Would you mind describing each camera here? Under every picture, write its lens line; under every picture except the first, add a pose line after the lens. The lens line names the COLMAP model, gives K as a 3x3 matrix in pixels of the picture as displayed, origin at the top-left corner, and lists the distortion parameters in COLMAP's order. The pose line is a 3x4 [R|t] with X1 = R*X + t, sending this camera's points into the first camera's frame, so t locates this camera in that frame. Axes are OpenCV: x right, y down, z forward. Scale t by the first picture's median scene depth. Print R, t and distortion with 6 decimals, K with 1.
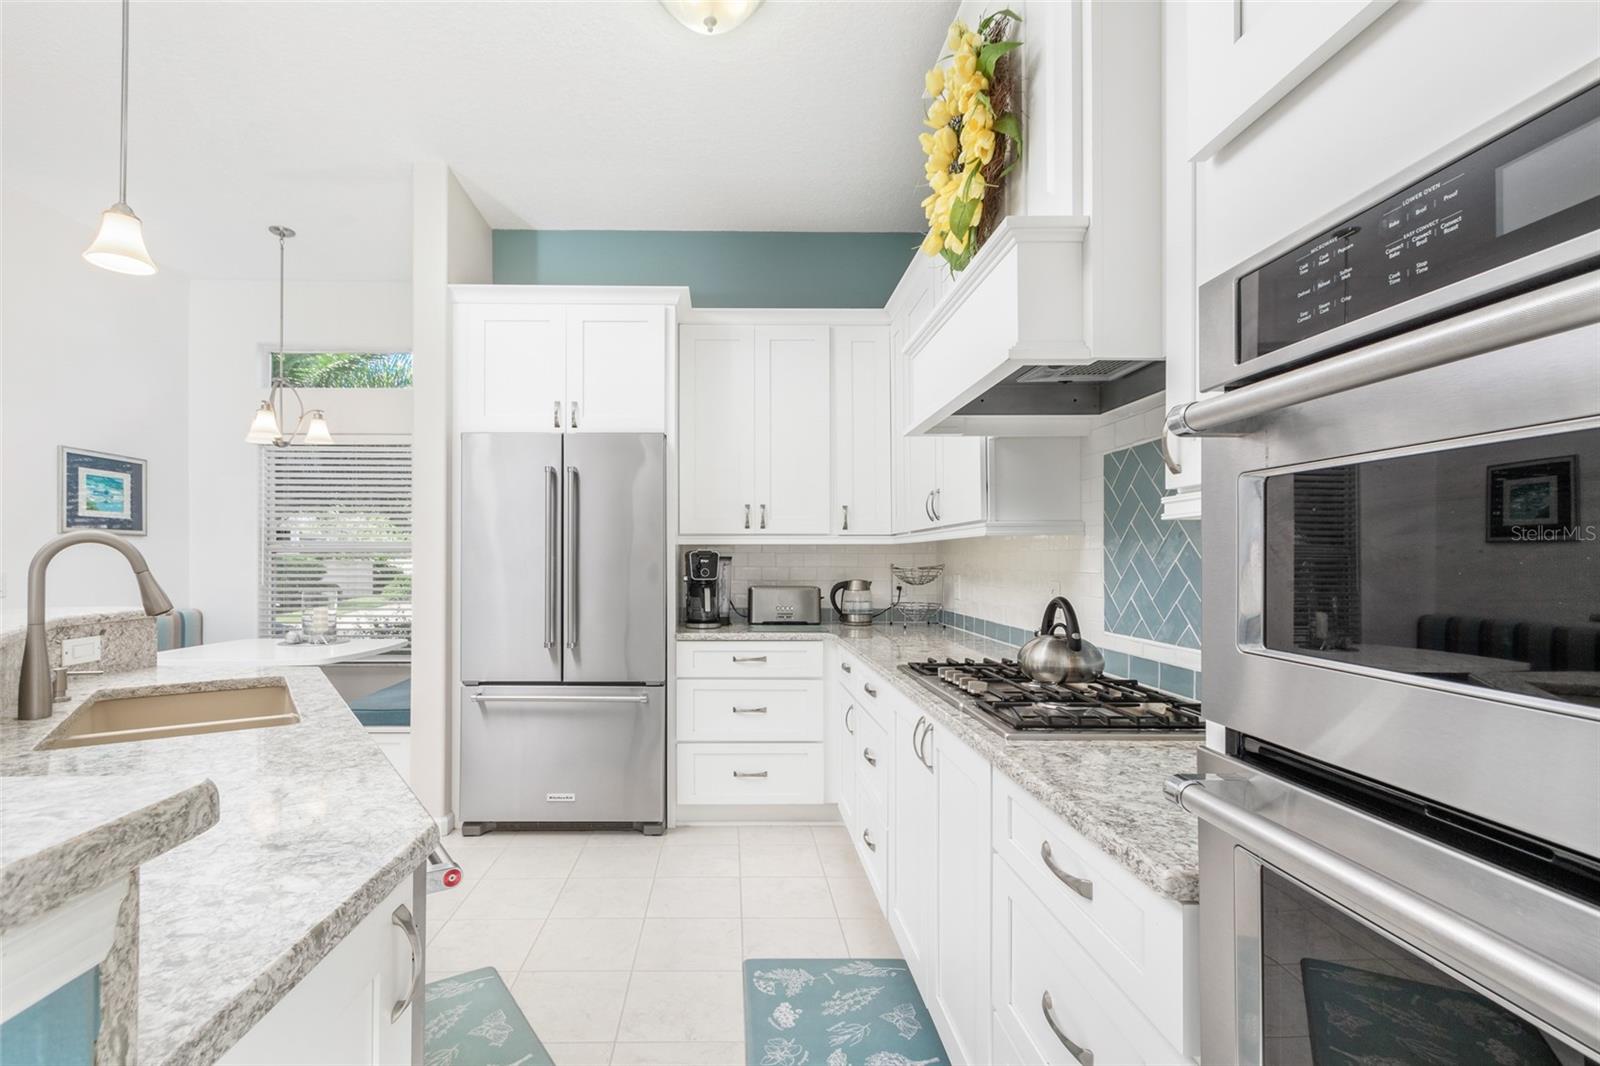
lens RADIAL K [[755.2, 0, 771.7], [0, 755.2, 552.4], [0, 0, 1]] dist [0.002502, 0.000374]
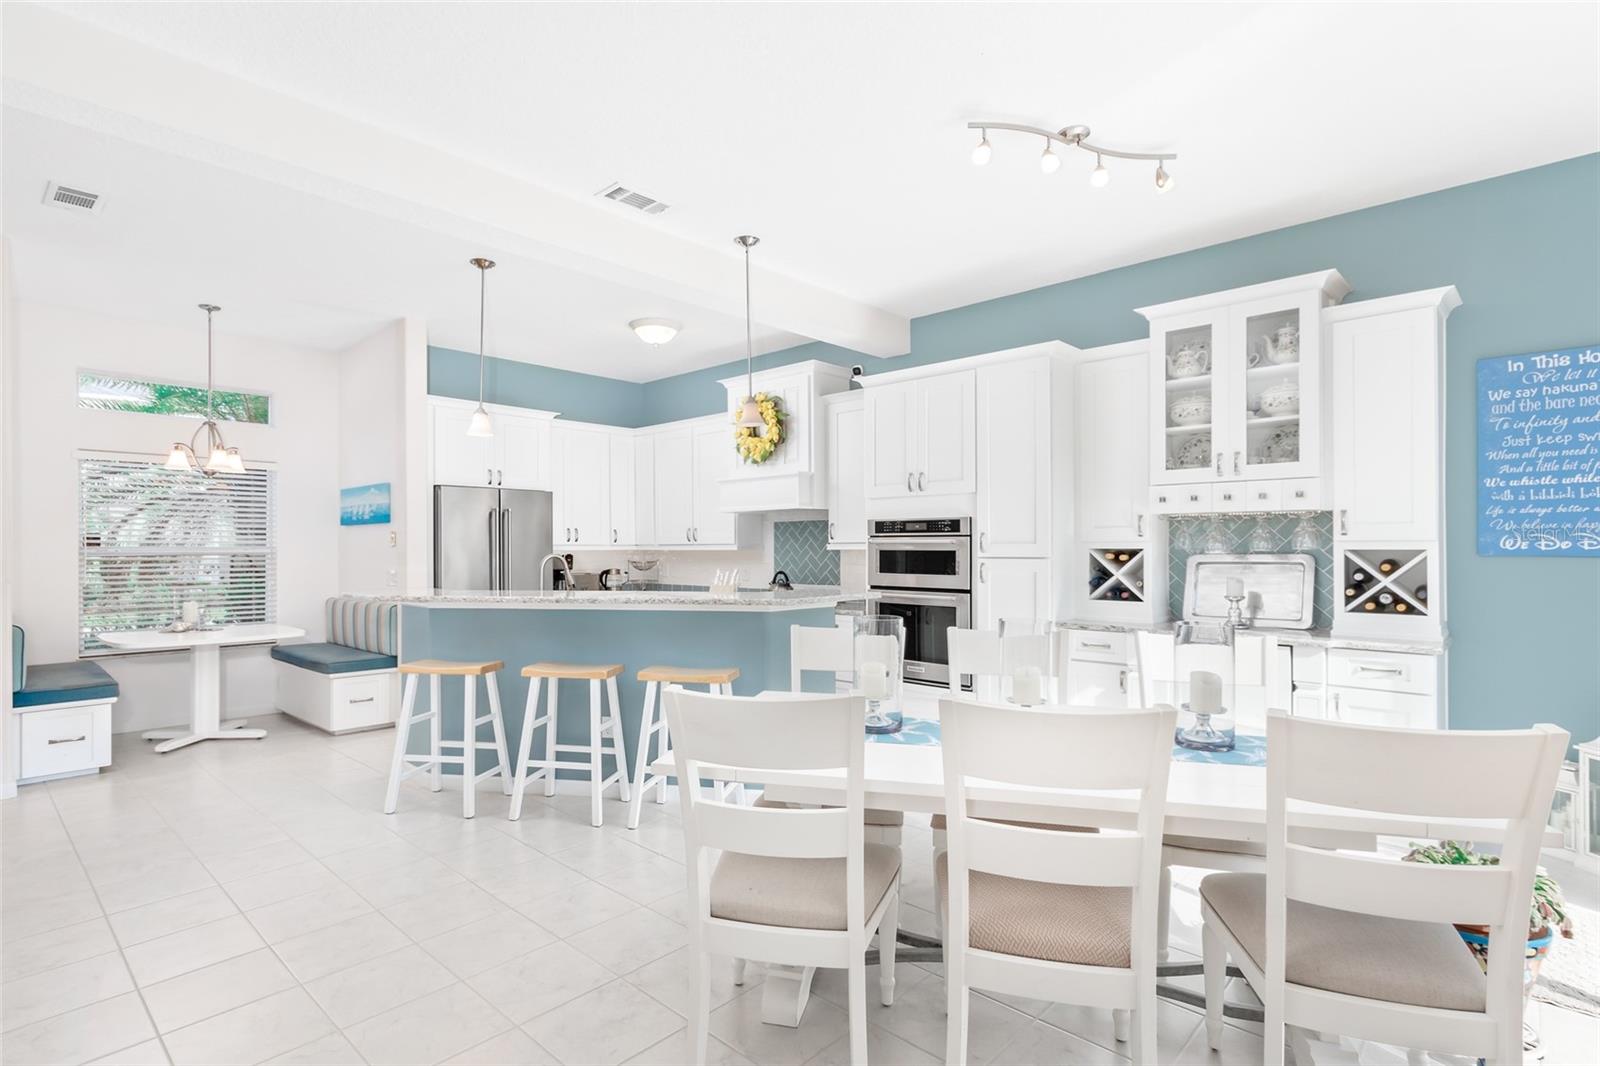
lens RADIAL K [[755.2, 0, 771.7], [0, 755.2, 552.4], [0, 0, 1]] dist [0.002502, 0.000374]
pose [[0.723654, -0.007114, 0.690126, -1.031958], [-0.001058, 0.999934, 0.011417, -0.030759], [-0.690162, -0.008992, 0.723599, -0.716395]]
